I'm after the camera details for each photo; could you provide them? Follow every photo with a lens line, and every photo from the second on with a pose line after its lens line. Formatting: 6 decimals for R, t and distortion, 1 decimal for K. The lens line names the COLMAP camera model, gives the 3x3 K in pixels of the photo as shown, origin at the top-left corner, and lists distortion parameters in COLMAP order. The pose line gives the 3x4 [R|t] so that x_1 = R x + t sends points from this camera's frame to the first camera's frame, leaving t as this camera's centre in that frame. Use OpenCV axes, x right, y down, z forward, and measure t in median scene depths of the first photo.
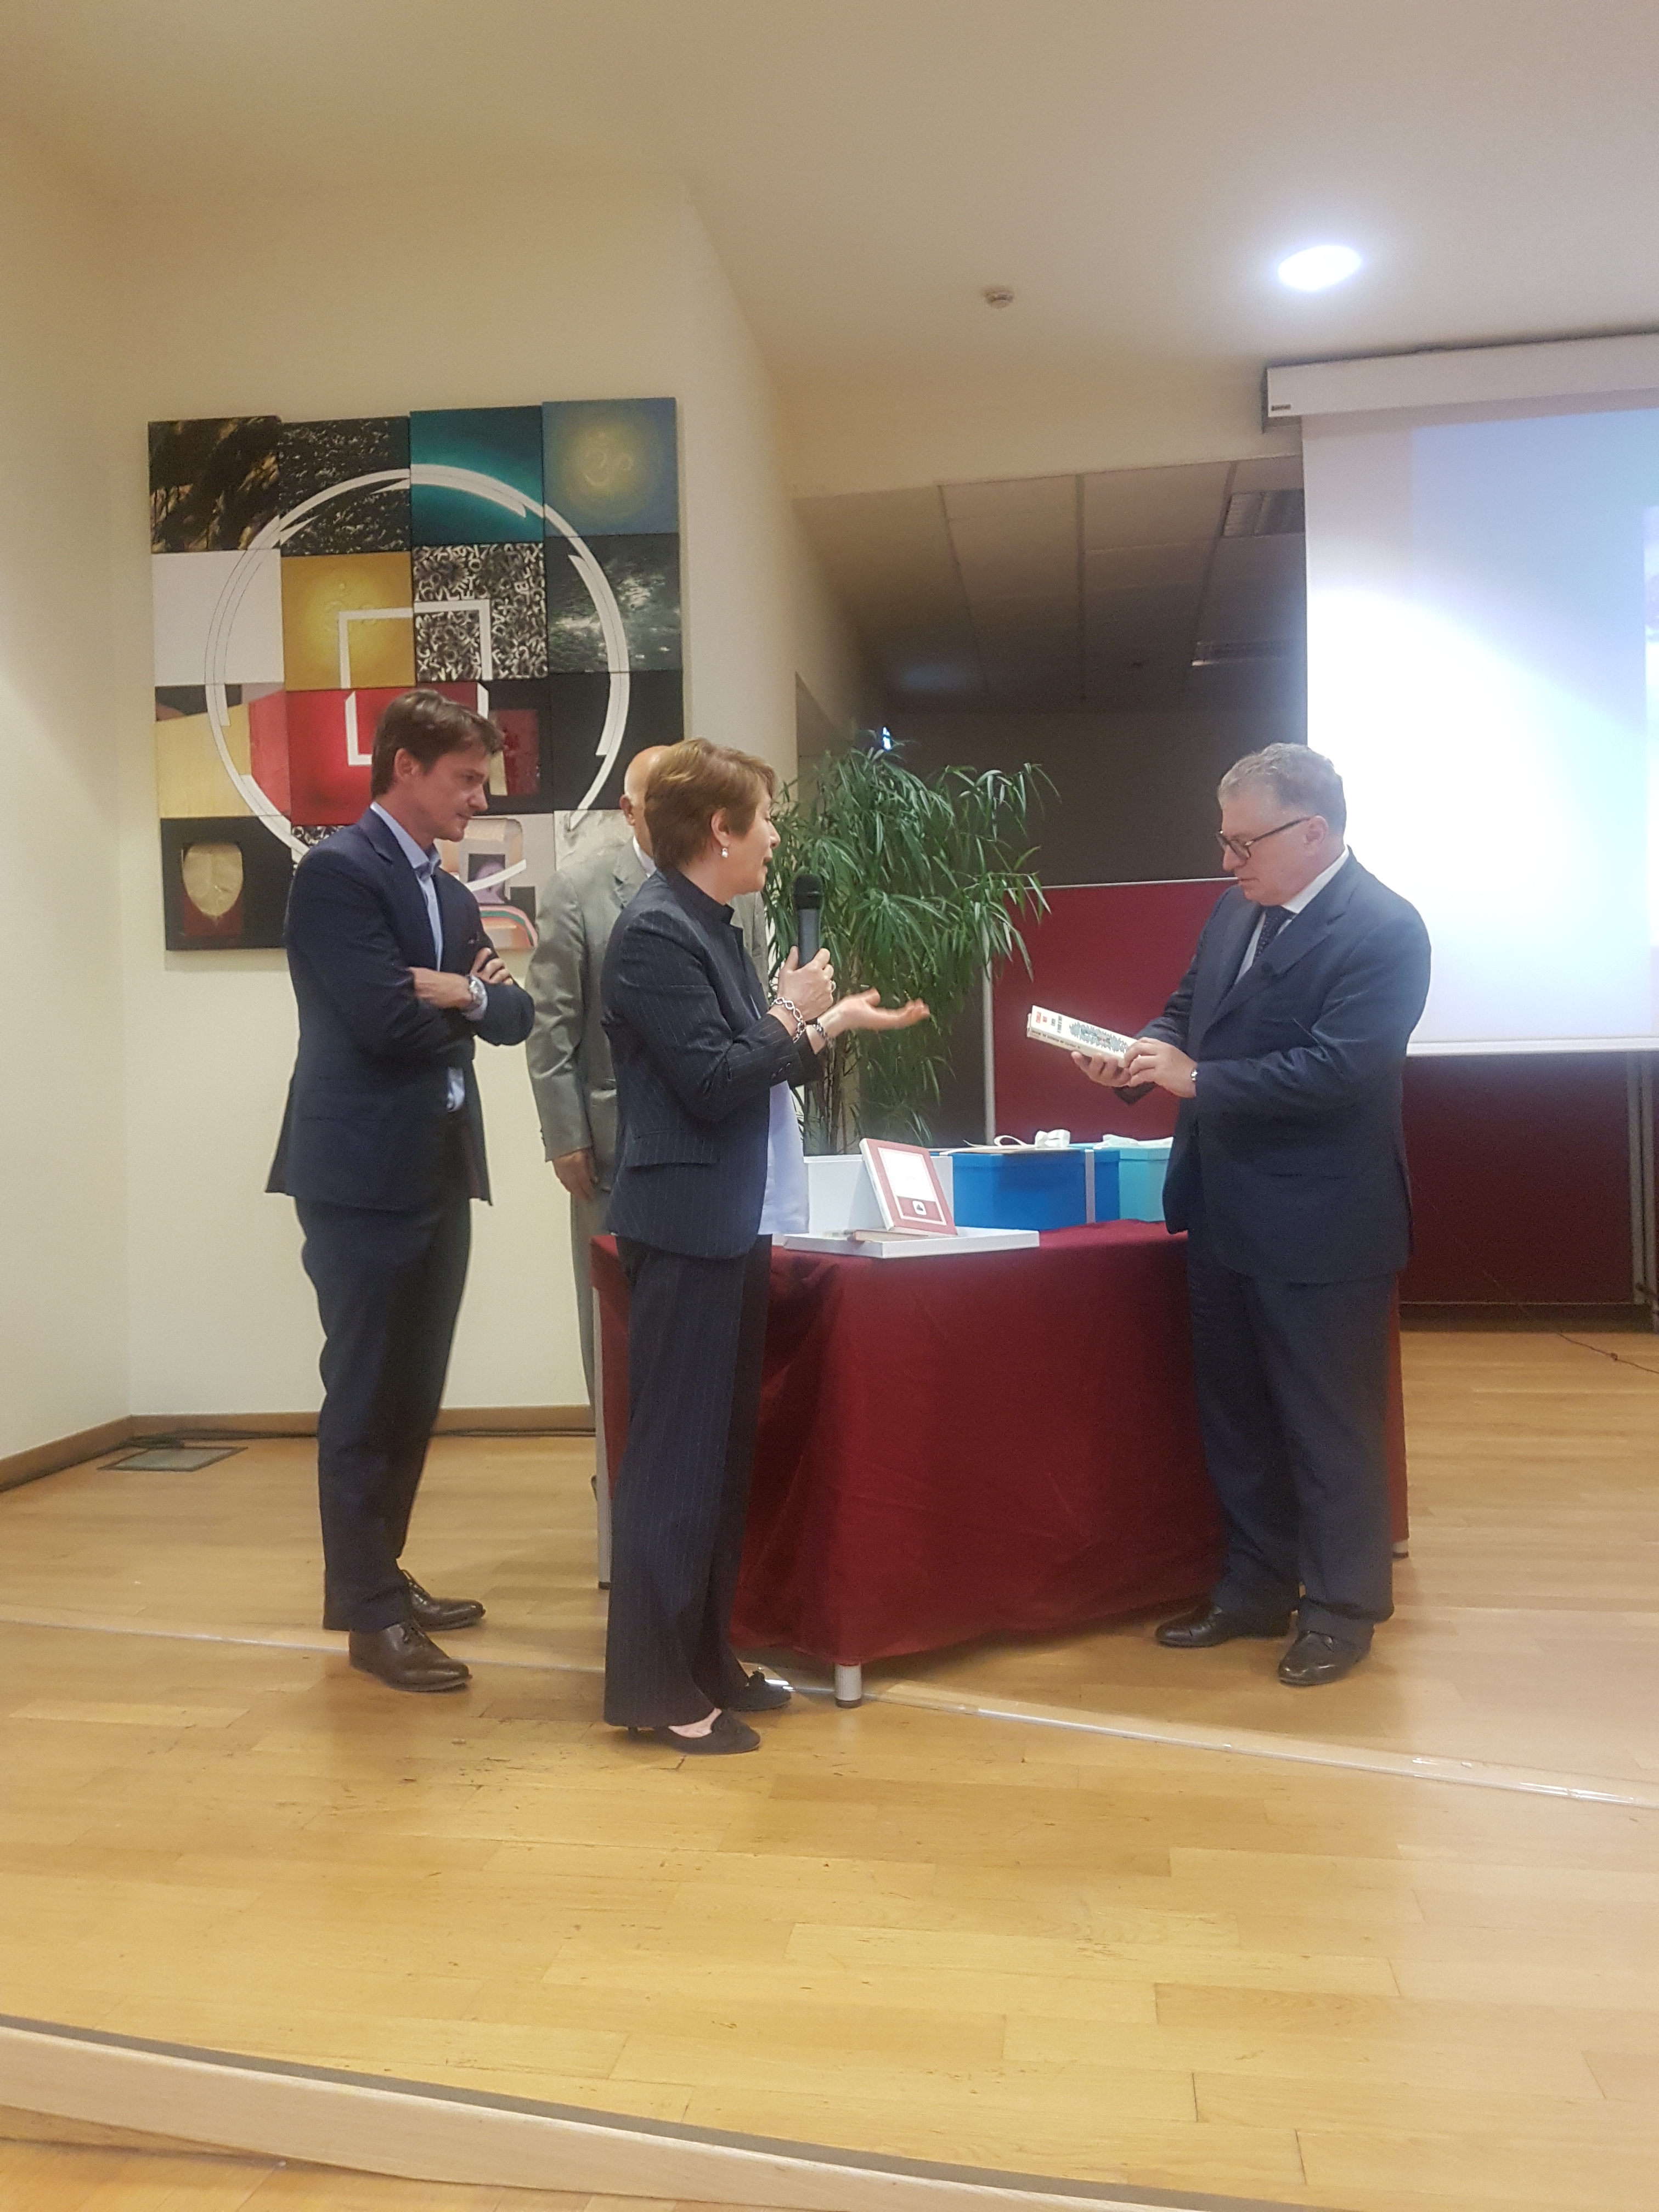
lens RADIAL K [[1687.9, 0, 903.3], [0, 1687.9, 1176.3], [0, 0, 1]] dist [-0.004011, -0.064714]
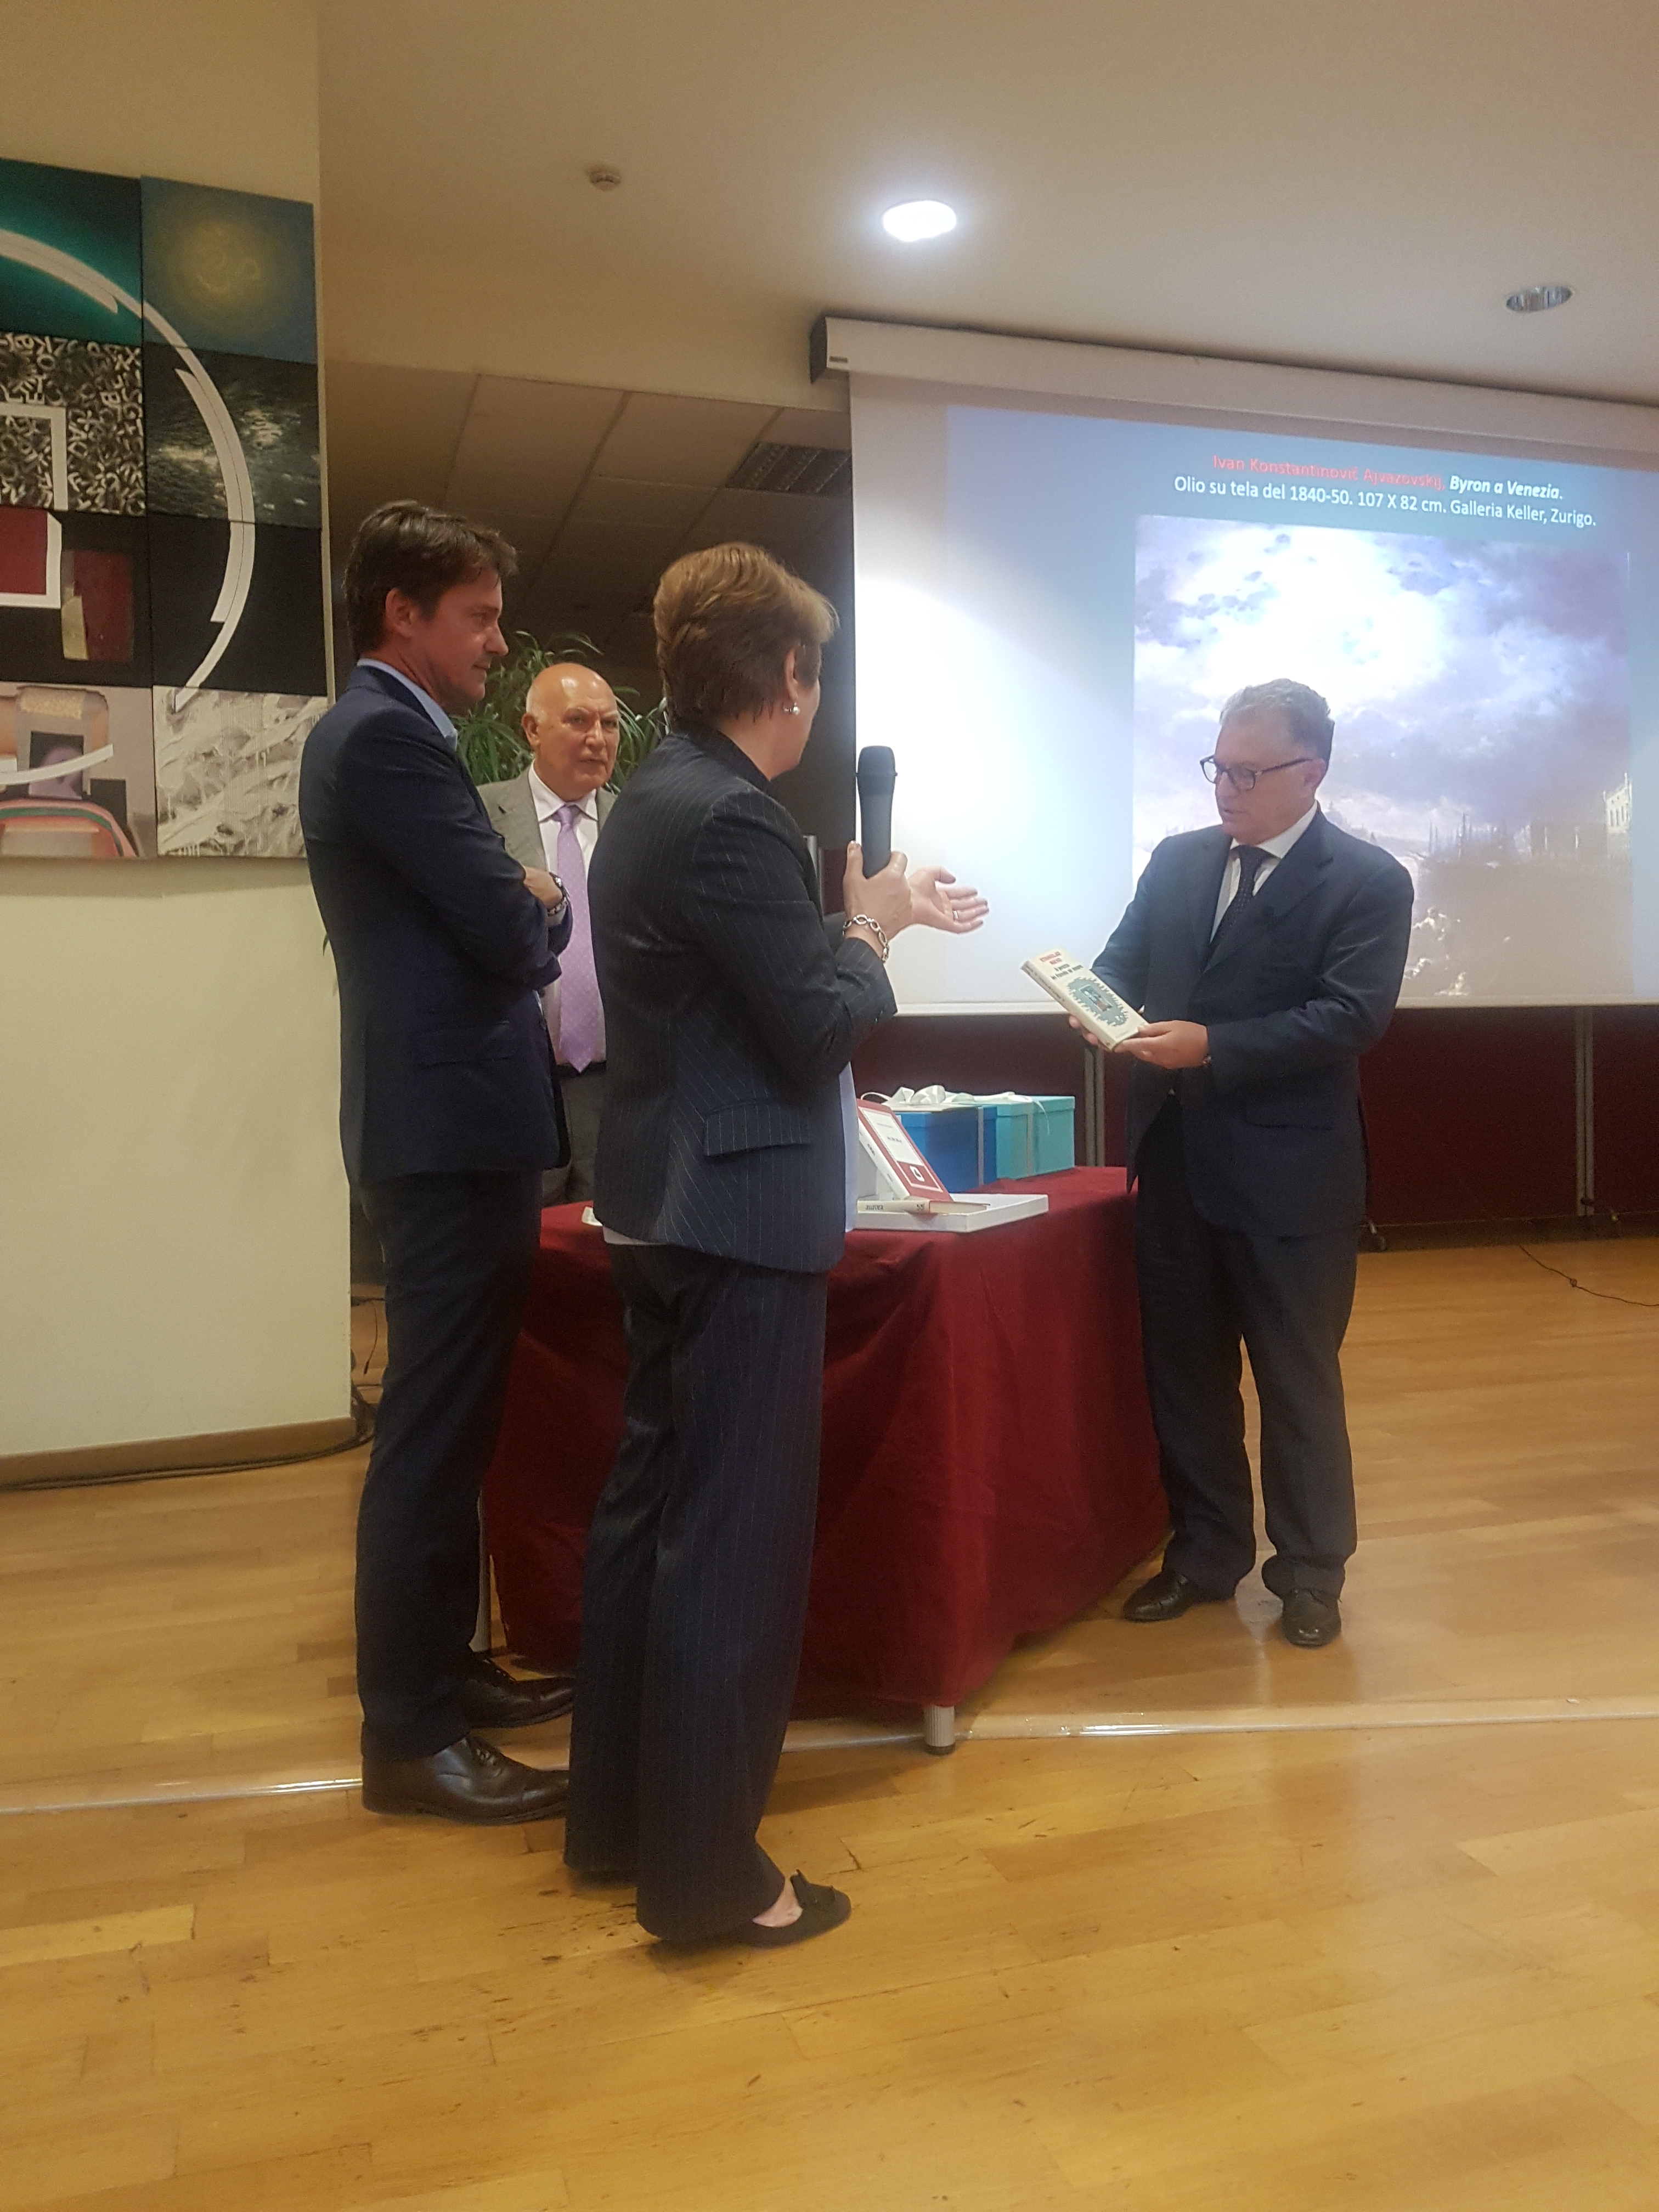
lens RADIAL K [[1687.9, 0, 980.4], [0, 1687.9, 1153.9], [0, 0, 1]] dist [-0.004011, -0.064714]
pose [[0.892999, -0.015658, 0.449785, -0.217865], [0.015722, 0.999870, 0.003593, 0.005337], [-0.449783, 0.003863, 0.893129, 0.128445]]
